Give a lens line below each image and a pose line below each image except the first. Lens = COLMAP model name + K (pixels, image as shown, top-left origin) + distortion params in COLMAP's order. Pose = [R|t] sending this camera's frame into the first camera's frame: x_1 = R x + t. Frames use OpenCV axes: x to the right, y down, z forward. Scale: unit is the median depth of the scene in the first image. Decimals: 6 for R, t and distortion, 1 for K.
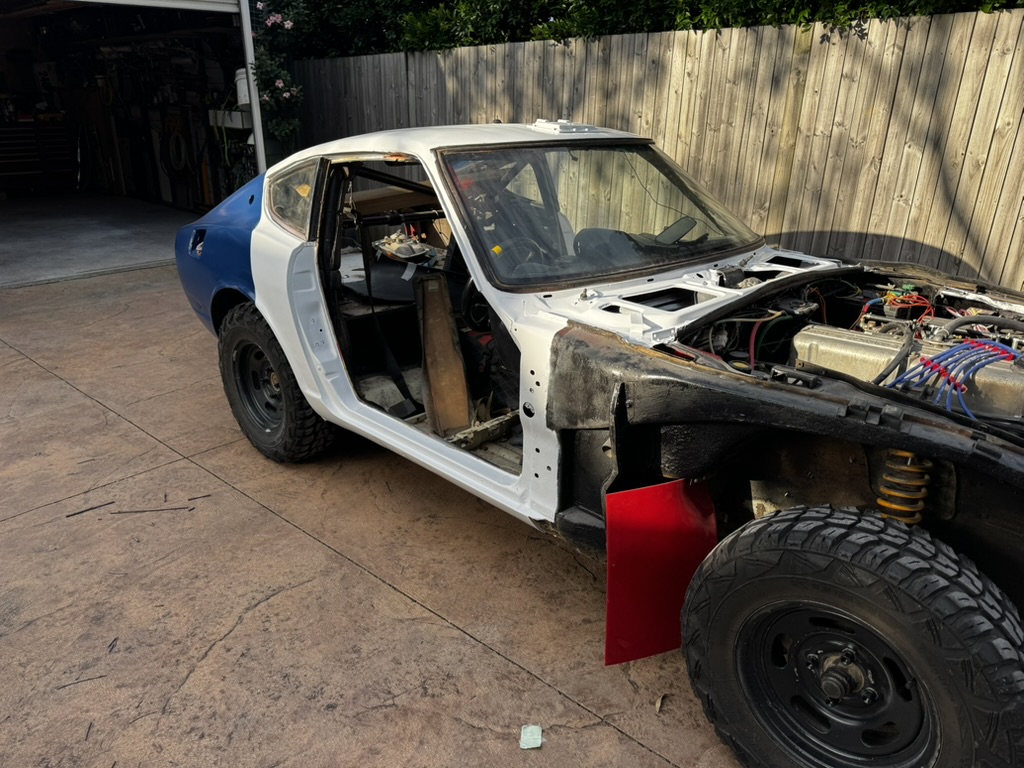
lens RADIAL K [[715.7, 0, 511.4], [0, 715.7, 382.7], [0, 0, 1]] dist [0.003053, -0.005007]
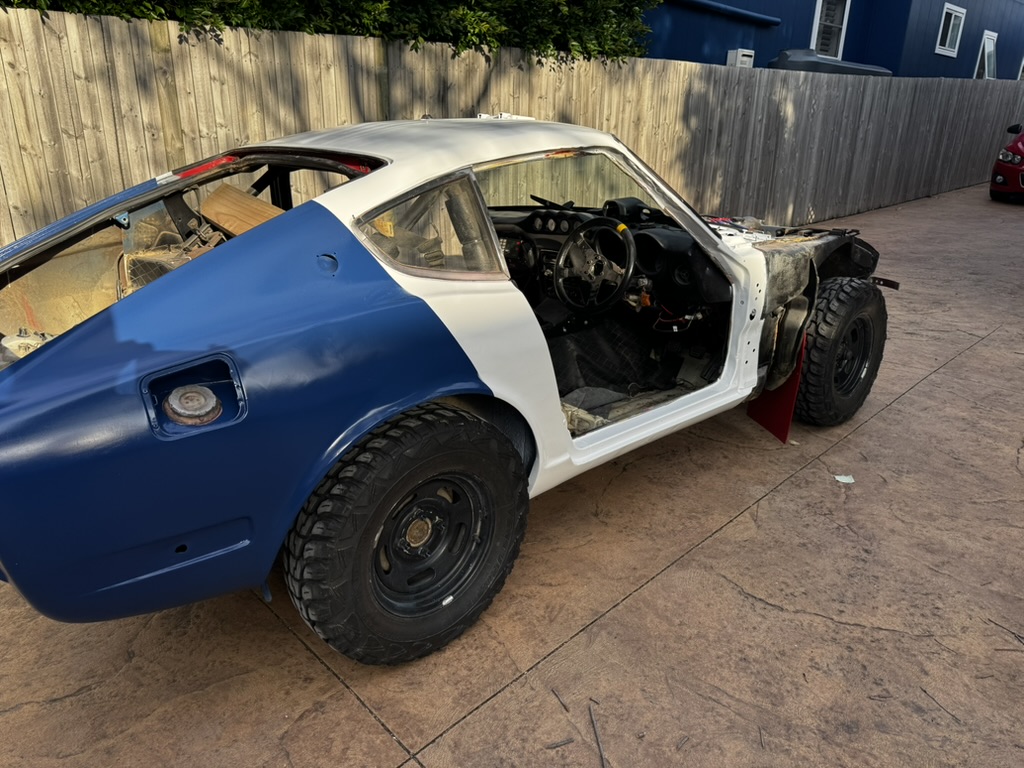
lens RADIAL K [[715.7, 0, 510.3], [0, 715.7, 385.9], [0, 0, 1]] dist [0.003053, -0.005007]
pose [[0.077725, -0.351700, 0.932881, -0.642448], [0.362964, 0.881479, 0.302080, -0.204018], [-0.928556, 0.315123, 0.196167, 0.565348]]
